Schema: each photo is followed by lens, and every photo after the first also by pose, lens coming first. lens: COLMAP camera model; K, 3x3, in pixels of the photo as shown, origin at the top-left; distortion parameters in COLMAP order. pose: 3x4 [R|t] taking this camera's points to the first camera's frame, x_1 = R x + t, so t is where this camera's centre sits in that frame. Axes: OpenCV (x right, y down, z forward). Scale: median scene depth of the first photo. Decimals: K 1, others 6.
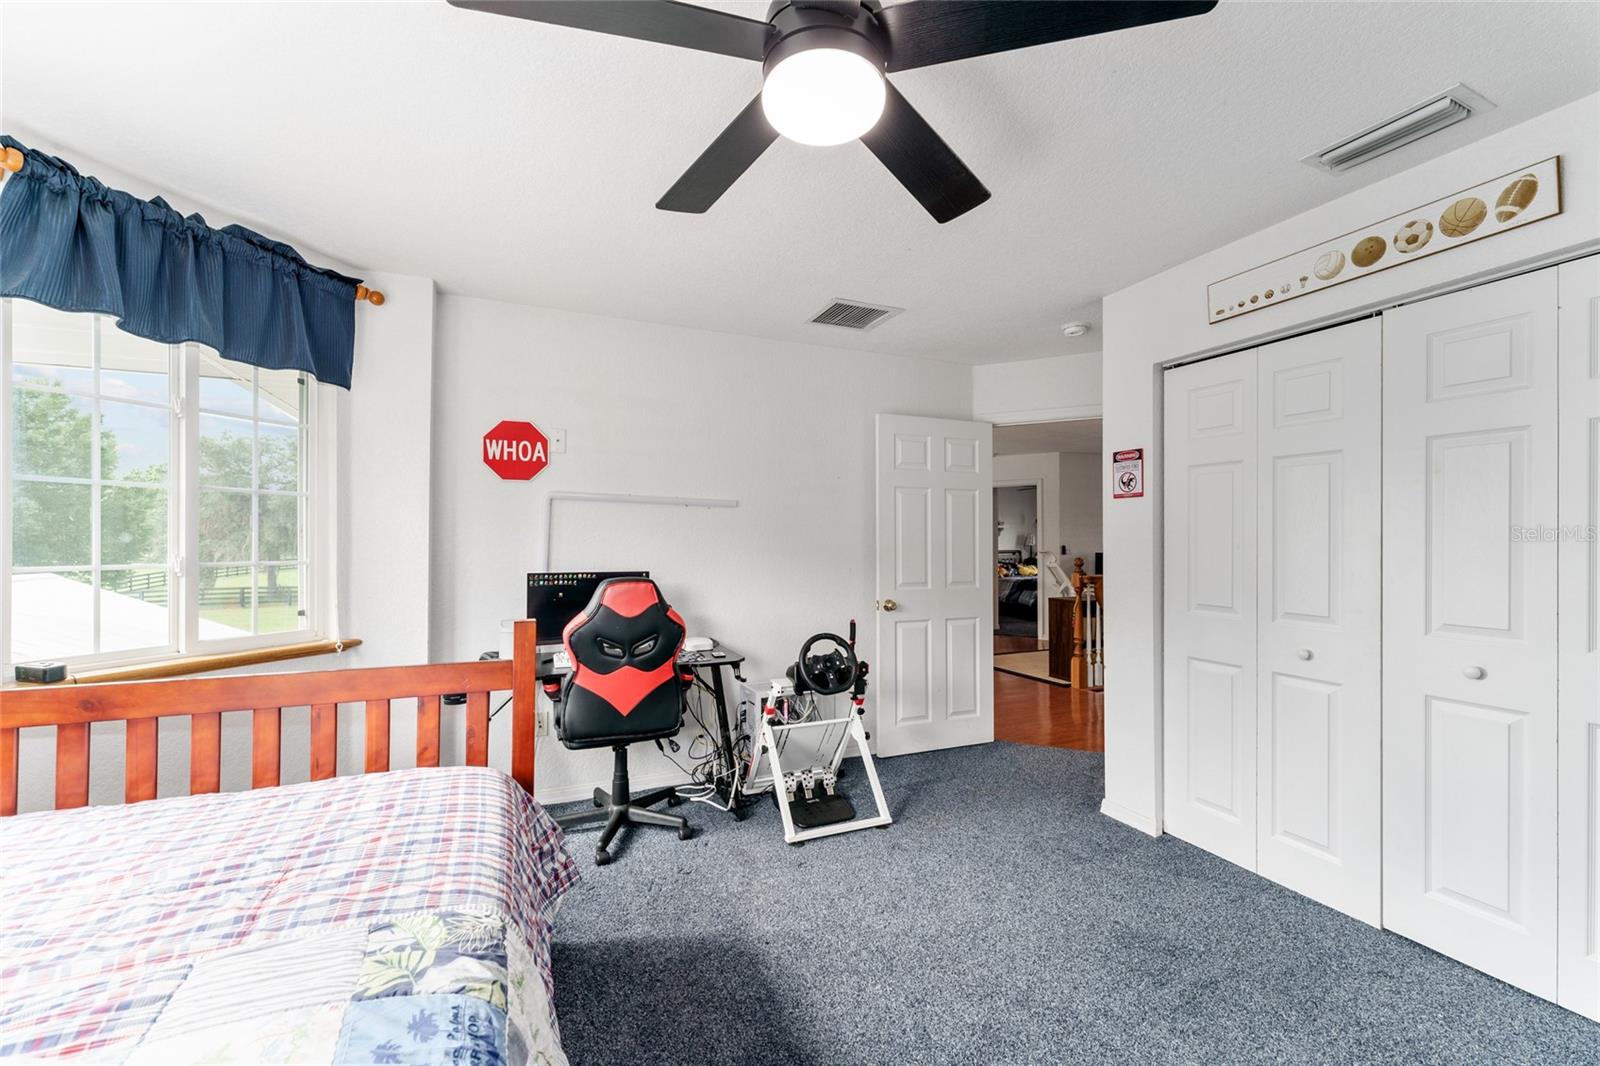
lens RADIAL K [[639.1, 0, 798.2], [0, 639.1, 534.2], [0, 0, 1]] dist [0.001093, 0.000289]
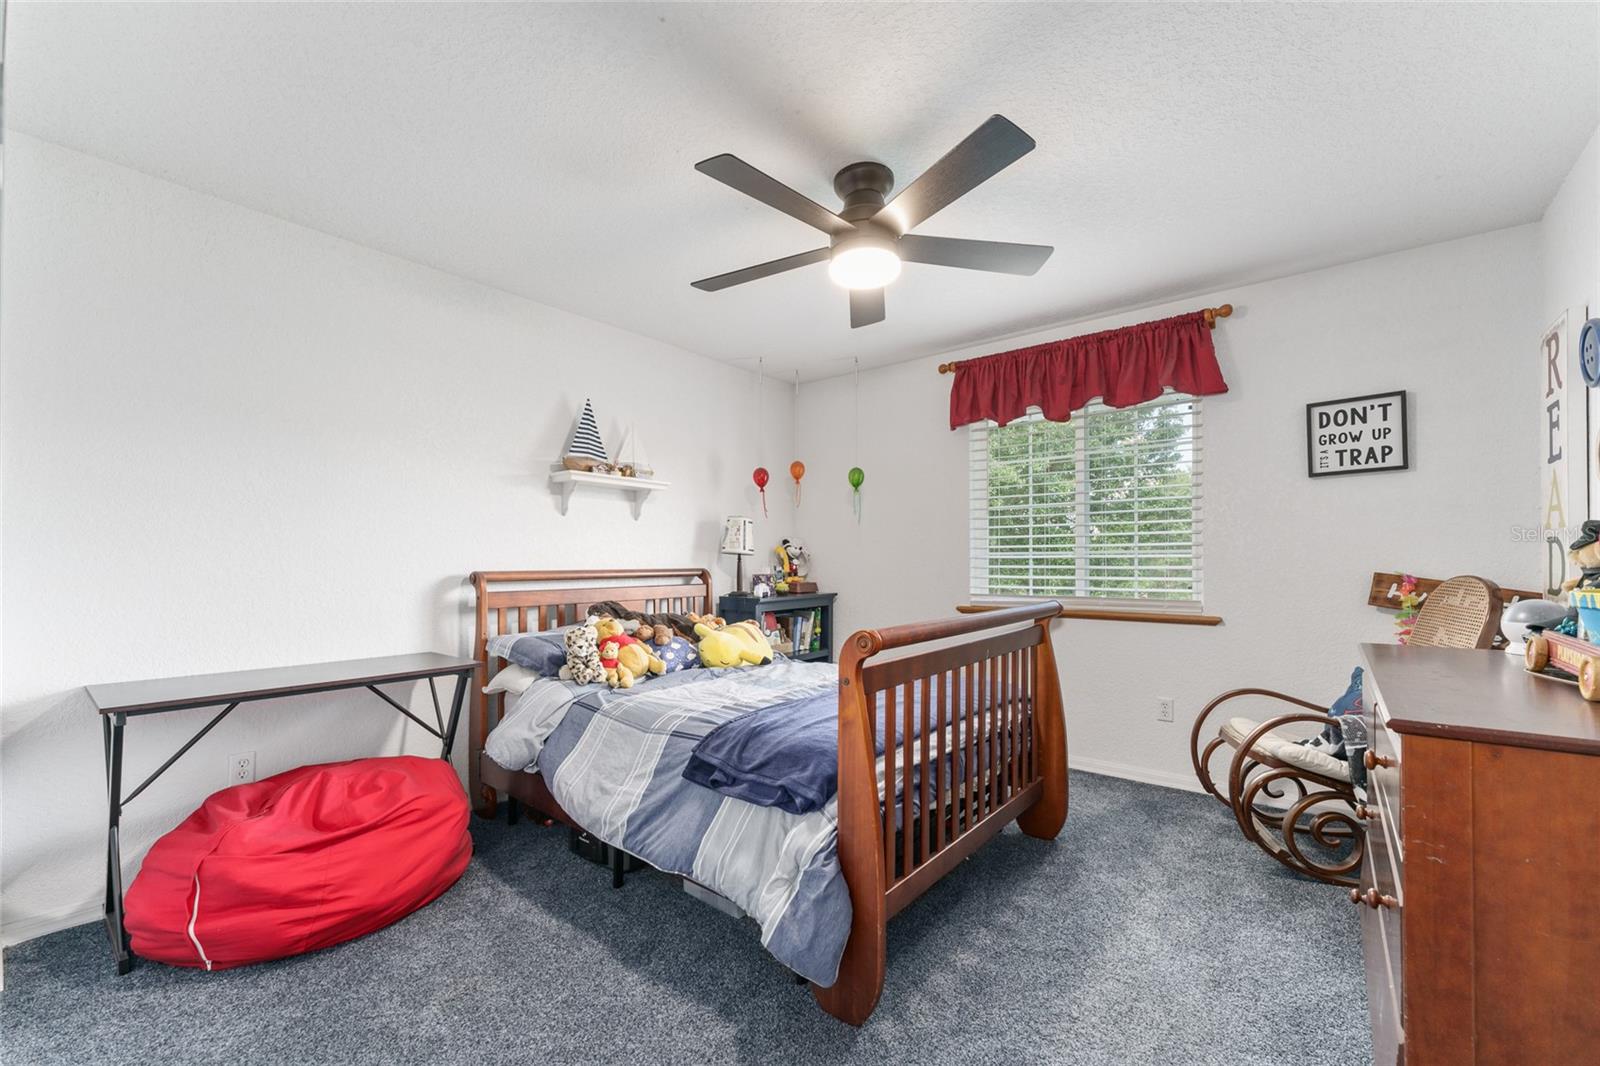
lens RADIAL K [[639.1, 0, 800.0], [0, 639.1, 540.4], [0, 0, 1]] dist [0.001093, 0.000289]
pose [[0.890370, 0.015490, 0.454975, 0.262264], [-0.004945, 0.999691, -0.024358, 0.020289], [-0.455212, 0.019438, 0.890171, 0.749448]]
